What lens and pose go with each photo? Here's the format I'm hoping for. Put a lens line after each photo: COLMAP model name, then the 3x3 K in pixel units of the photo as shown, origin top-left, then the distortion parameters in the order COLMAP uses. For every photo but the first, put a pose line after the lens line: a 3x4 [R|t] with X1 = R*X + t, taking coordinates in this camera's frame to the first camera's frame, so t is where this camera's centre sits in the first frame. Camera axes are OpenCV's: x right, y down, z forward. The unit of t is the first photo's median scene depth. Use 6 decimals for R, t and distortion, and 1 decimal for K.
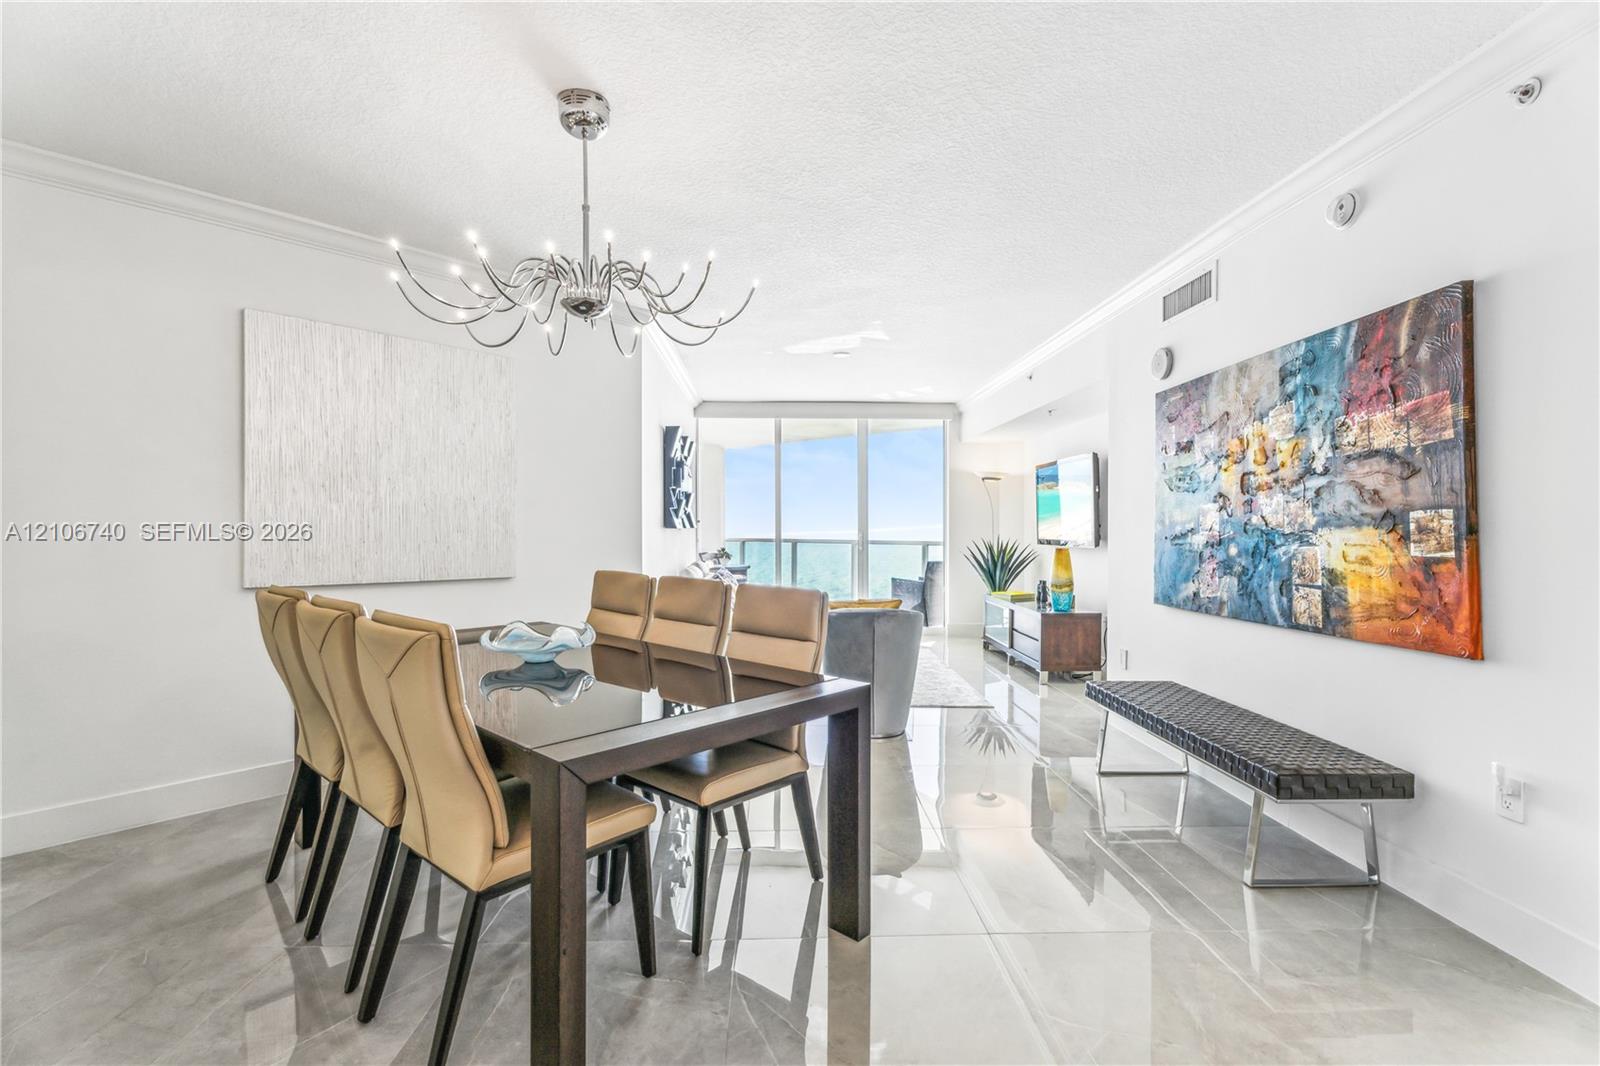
lens RADIAL K [[727.1, 0, 798.9], [0, 727.1, 534.6], [0, 0, 1]] dist [-0.004283, -0.000530]
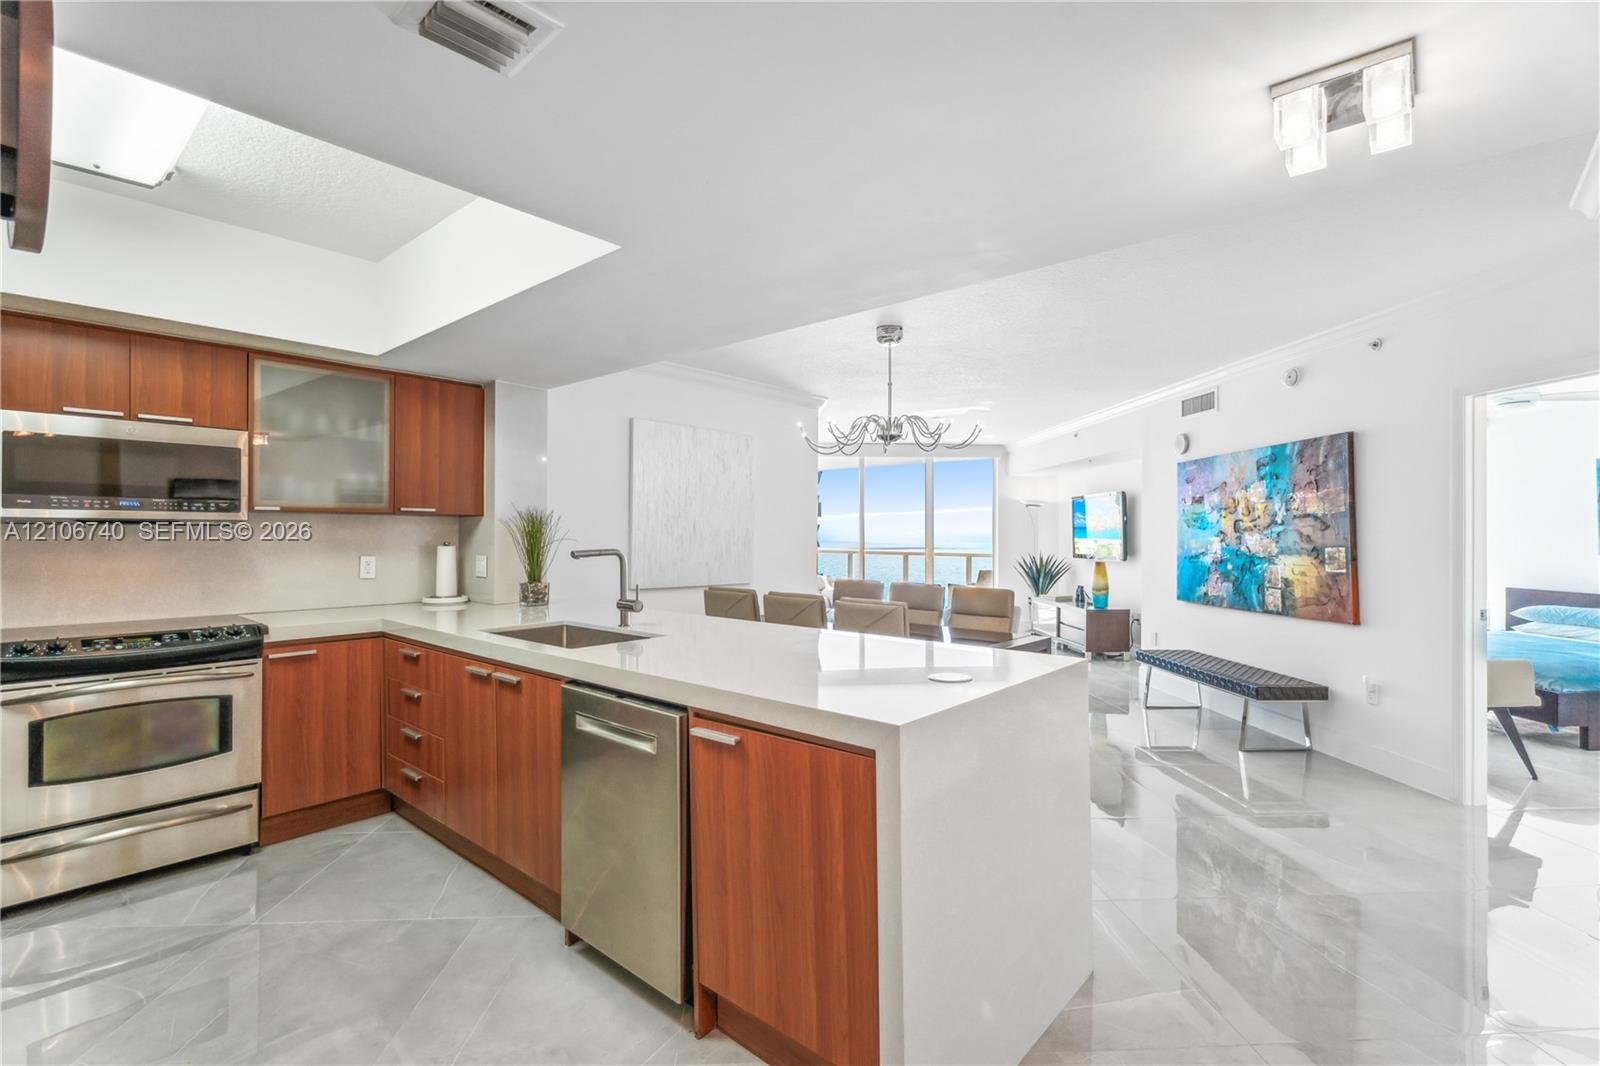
lens RADIAL K [[727.1, 0, 800.5], [0, 727.1, 530.8], [0, 0, 1]] dist [-0.004283, -0.000530]
pose [[0.999759, 0.002276, 0.021845, -0.459912], [-0.001969, 0.999899, -0.014071, -0.038405], [-0.021874, 0.014025, 0.999662, -0.700390]]
